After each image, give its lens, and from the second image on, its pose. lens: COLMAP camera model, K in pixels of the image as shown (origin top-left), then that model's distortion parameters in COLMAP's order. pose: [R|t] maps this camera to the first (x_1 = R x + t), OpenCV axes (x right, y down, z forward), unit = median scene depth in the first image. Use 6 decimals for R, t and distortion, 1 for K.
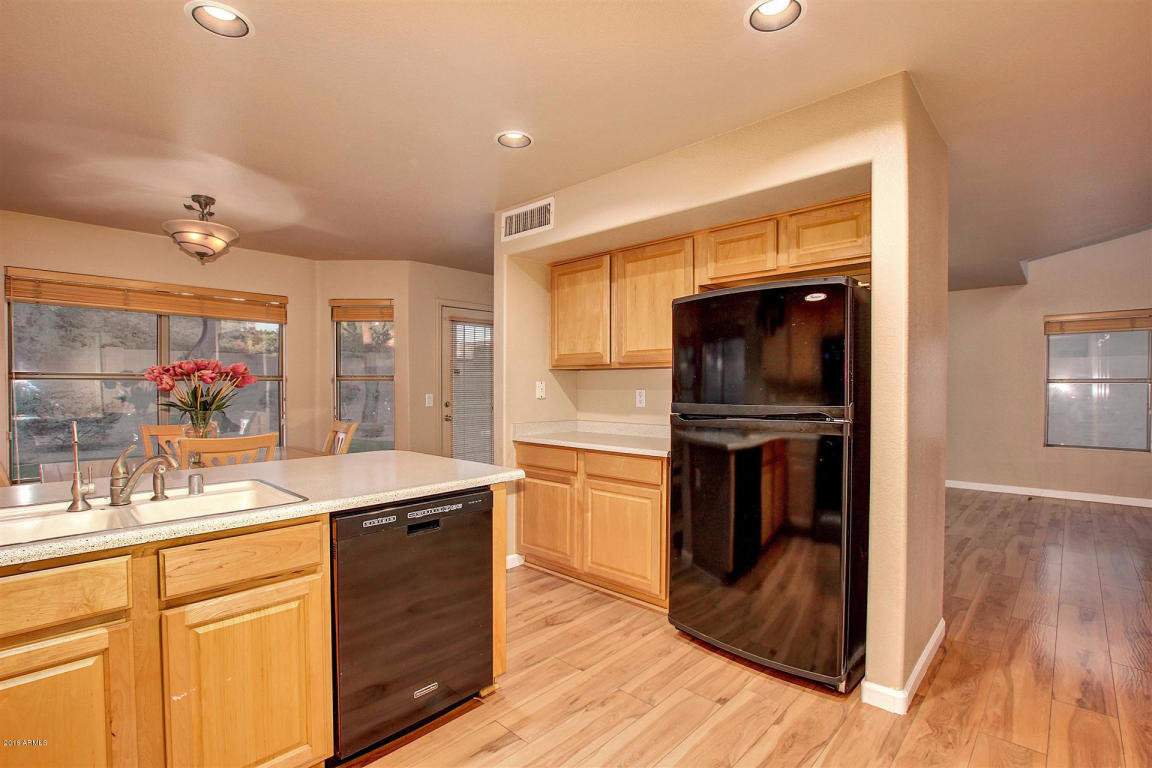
lens RADIAL K [[539.9, 0, 572.2], [0, 539.9, 386.8], [0, 0, 1]] dist [-0.024156, 0.001335]
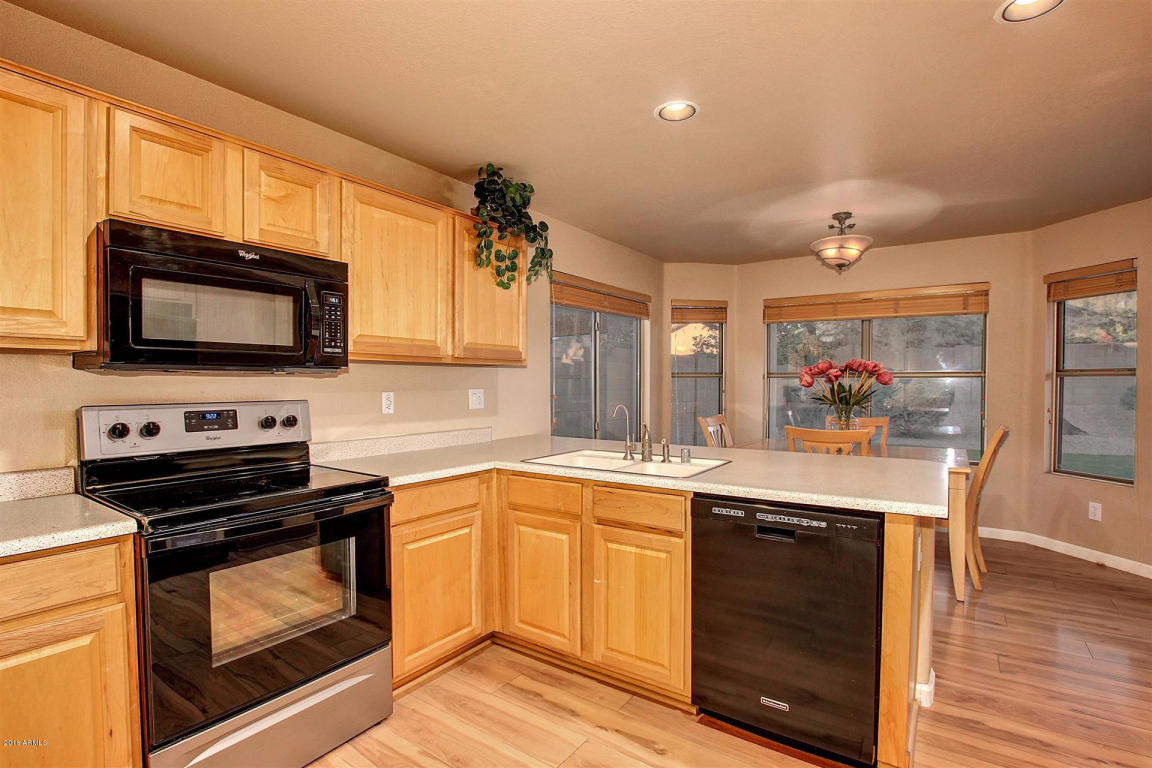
lens RADIAL K [[539.9, 0, 576.4], [0, 539.9, 386.0], [0, 0, 1]] dist [-0.024156, 0.001335]
pose [[0.166815, 0.009032, -0.985947, 0.582372], [-0.002051, 0.999959, 0.008814, -0.007238], [0.985986, 0.000552, 0.166826, 0.476332]]
